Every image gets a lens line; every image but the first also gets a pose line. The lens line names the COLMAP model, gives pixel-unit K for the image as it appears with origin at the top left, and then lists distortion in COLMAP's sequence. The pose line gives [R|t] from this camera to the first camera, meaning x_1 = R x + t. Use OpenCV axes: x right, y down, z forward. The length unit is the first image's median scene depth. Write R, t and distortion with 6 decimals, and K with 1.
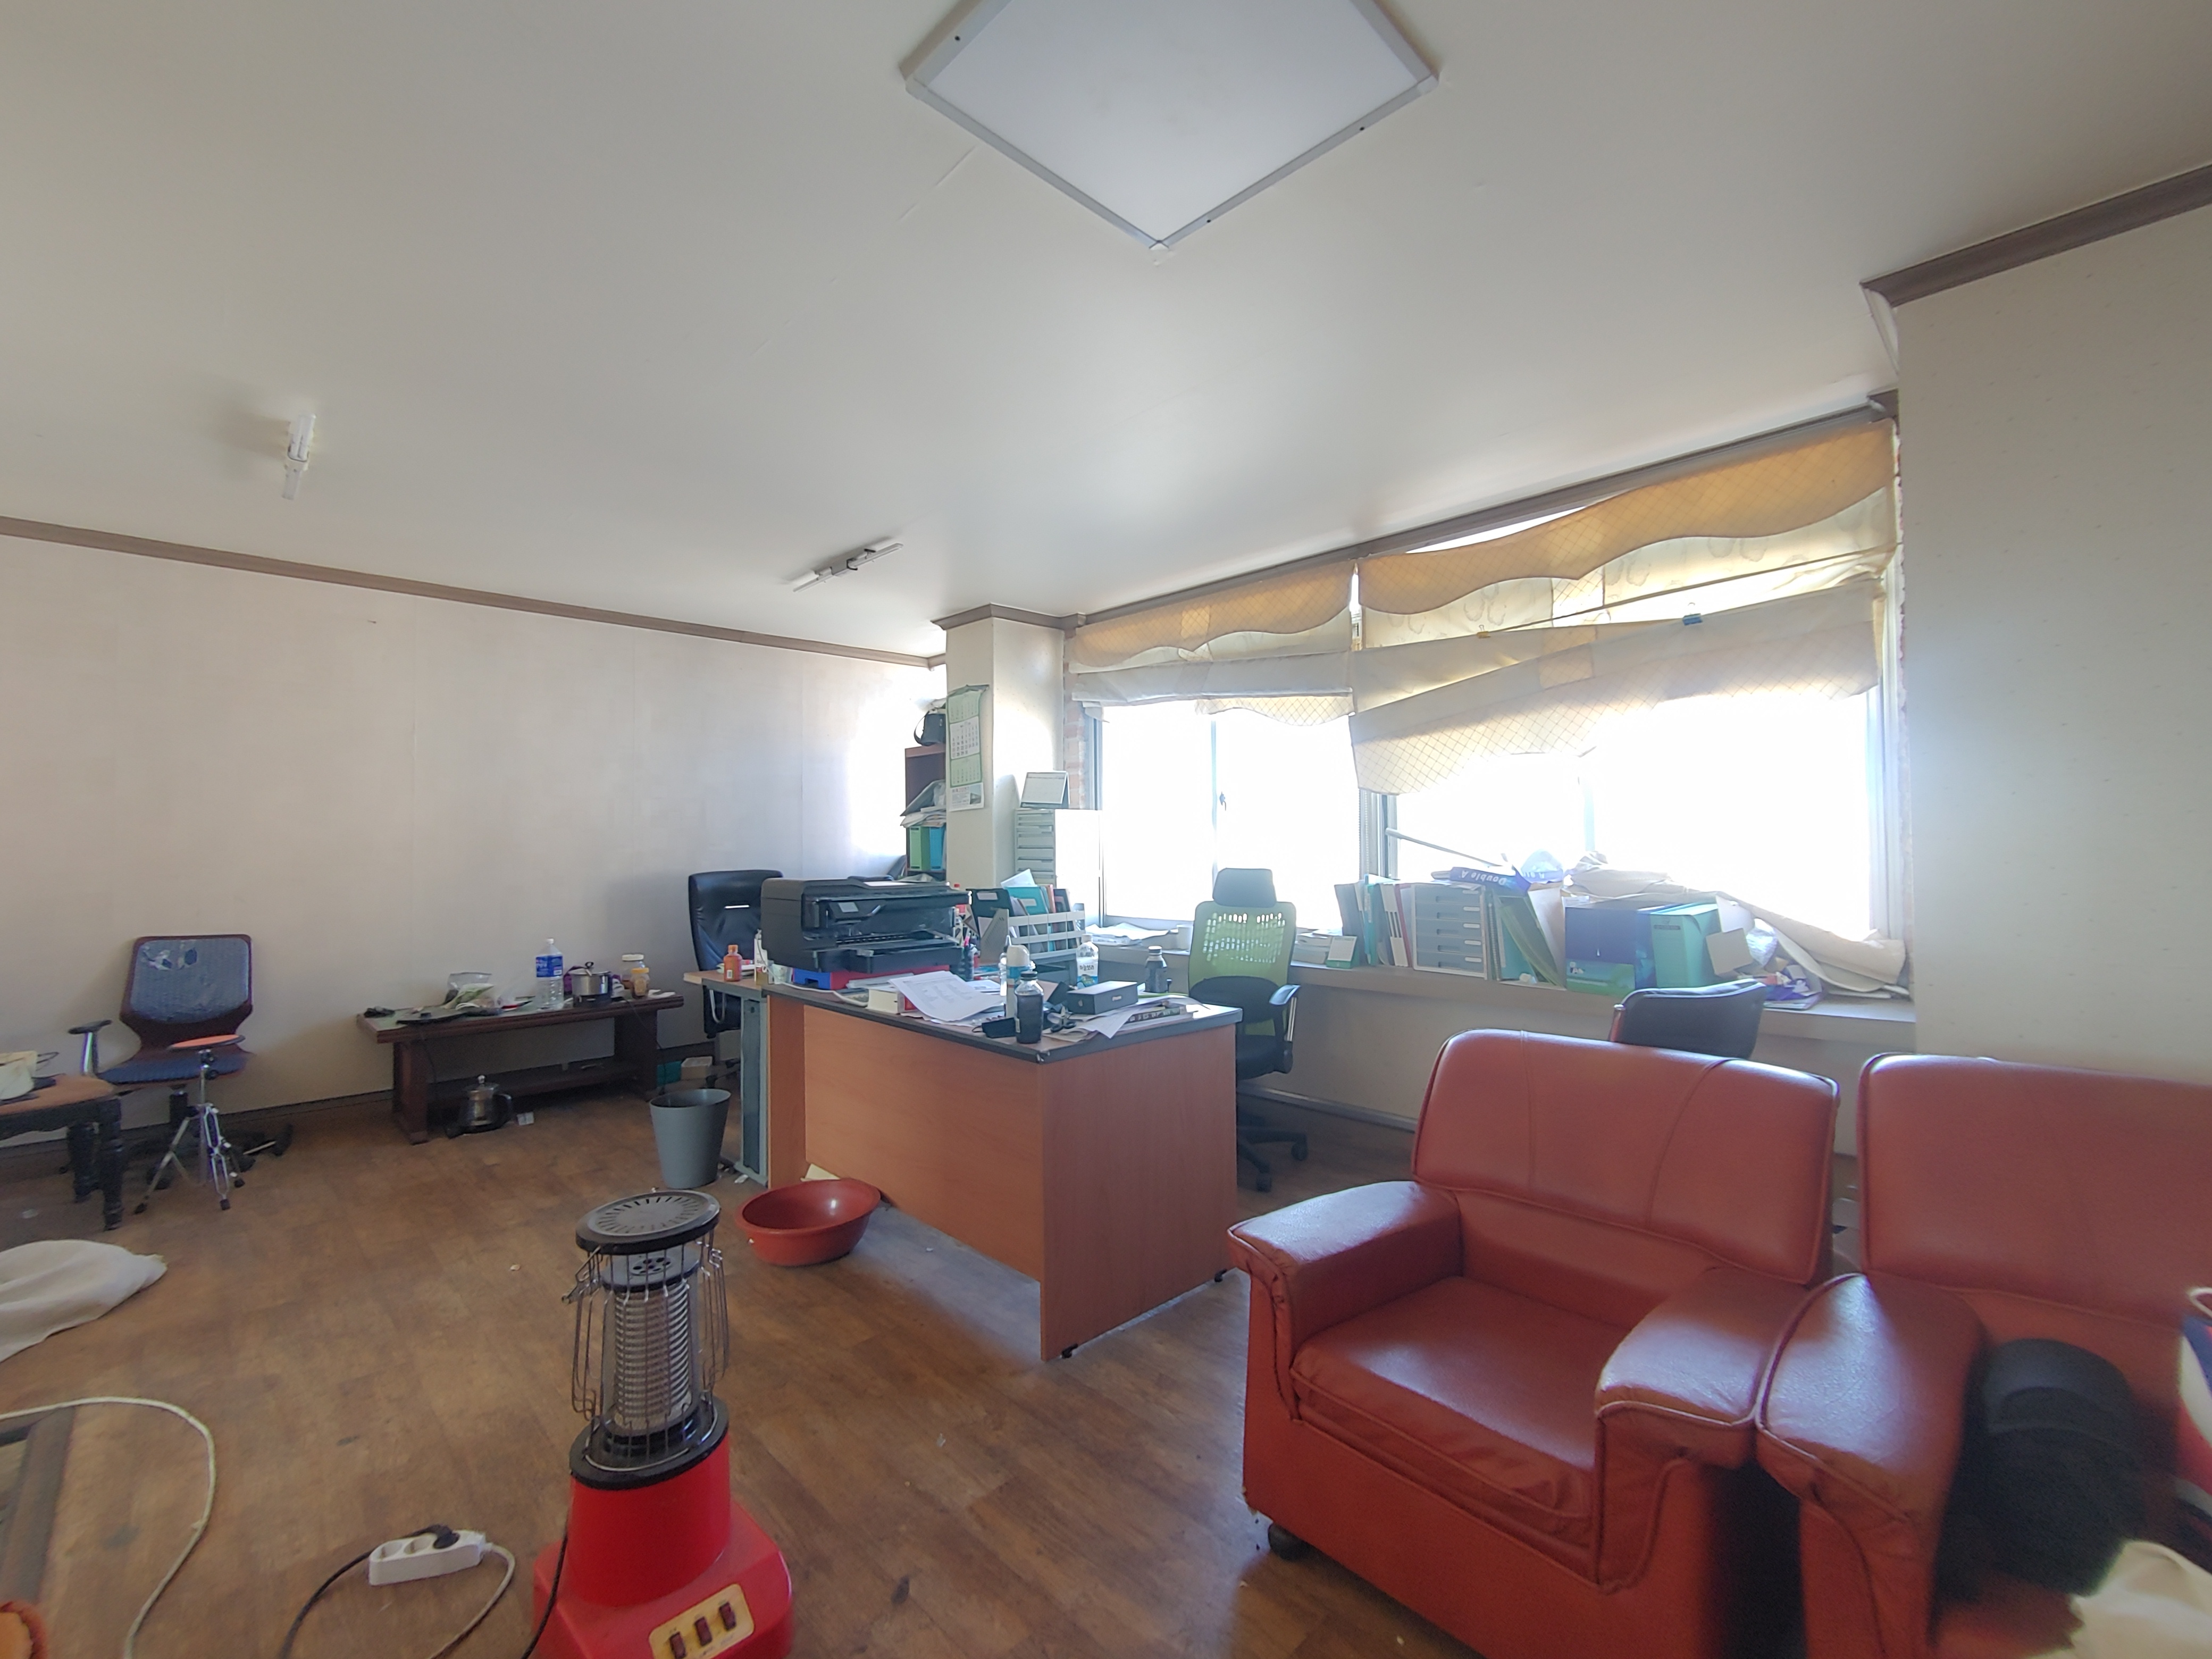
lens RADIAL K [[947.9, 0, 1111.0], [0, 947.9, 826.8], [0, 0, 1]] dist [0.001080, 0.000452]
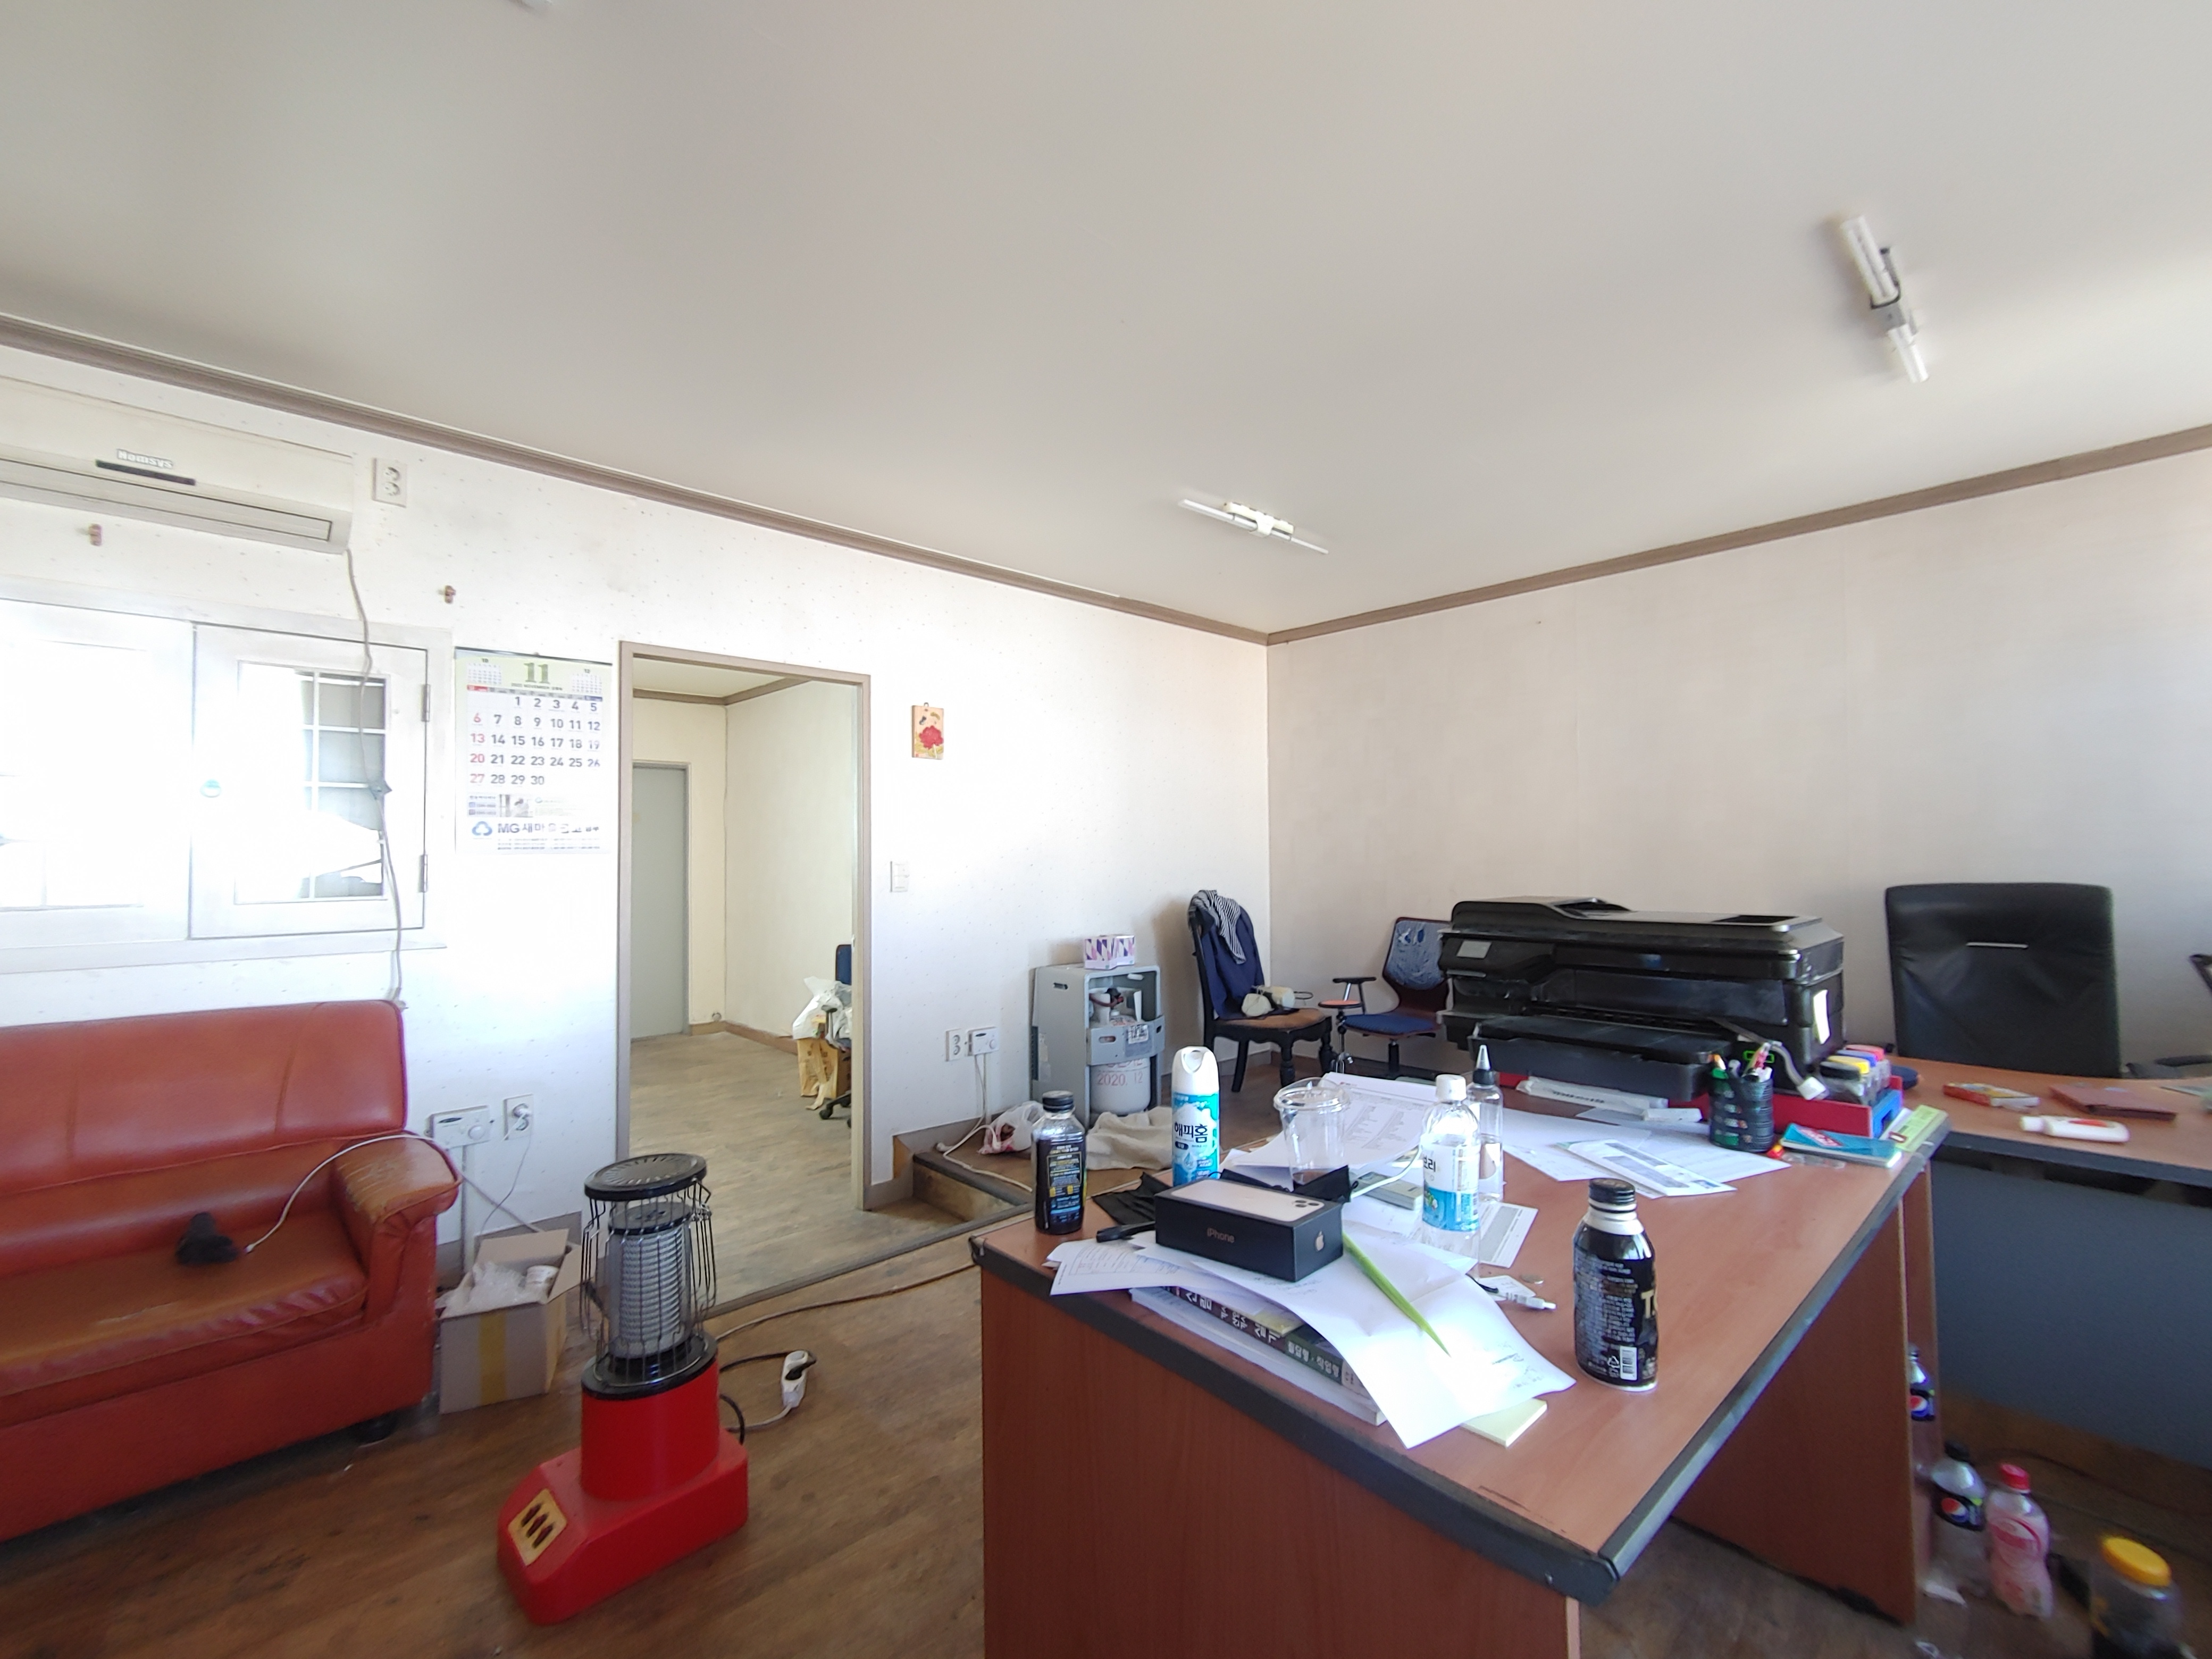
lens RADIAL K [[947.9, 0, 1111.0], [0, 947.9, 826.8], [0, 0, 1]] dist [0.001080, 0.000452]
pose [[-0.017856, -0.023470, -0.999565, 0.384483], [0.031106, 0.999227, -0.024018, 0.019342], [0.999357, -0.031522, -0.017112, 0.905180]]
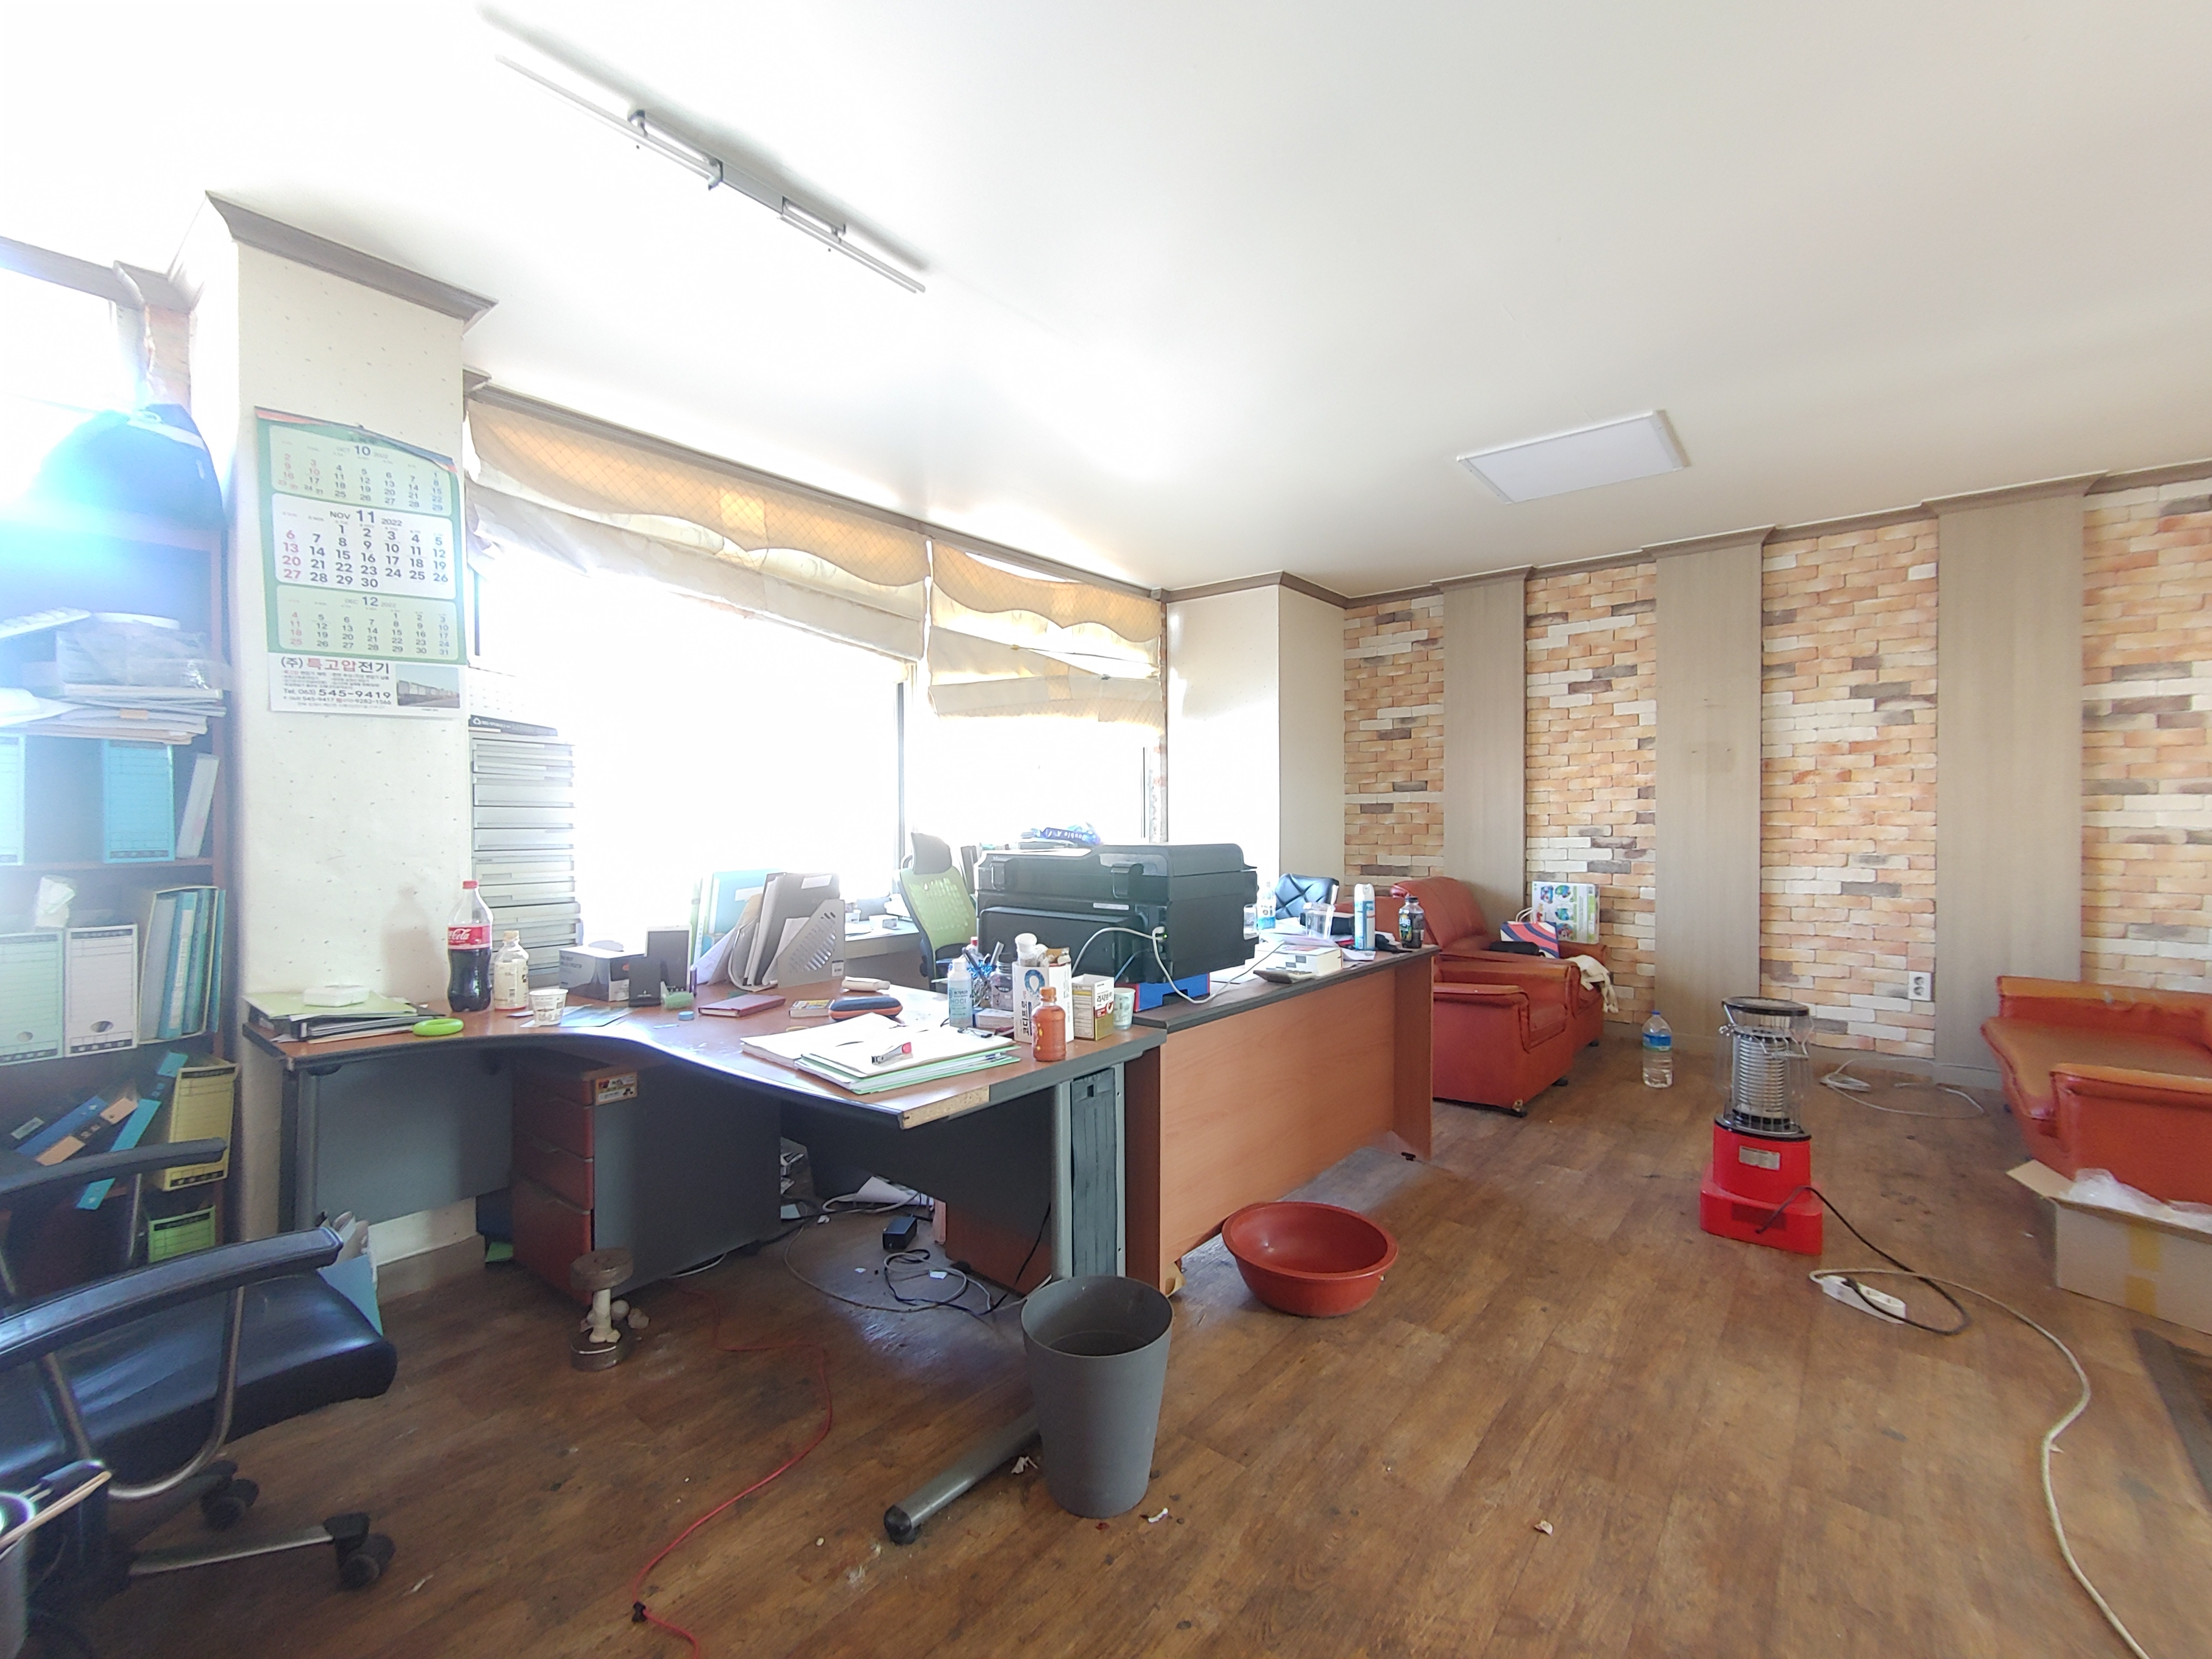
lens RADIAL K [[941.9, 0, 1106.0], [0, 941.9, 828.7], [0, 0, 1]] dist [0.000510, -0.000068]
pose [[-0.107843, 0.000004, 0.994168, -1.198120], [-0.015267, 0.999882, -0.001661, 0.057031], [-0.994051, -0.015357, -0.107830, 1.373658]]
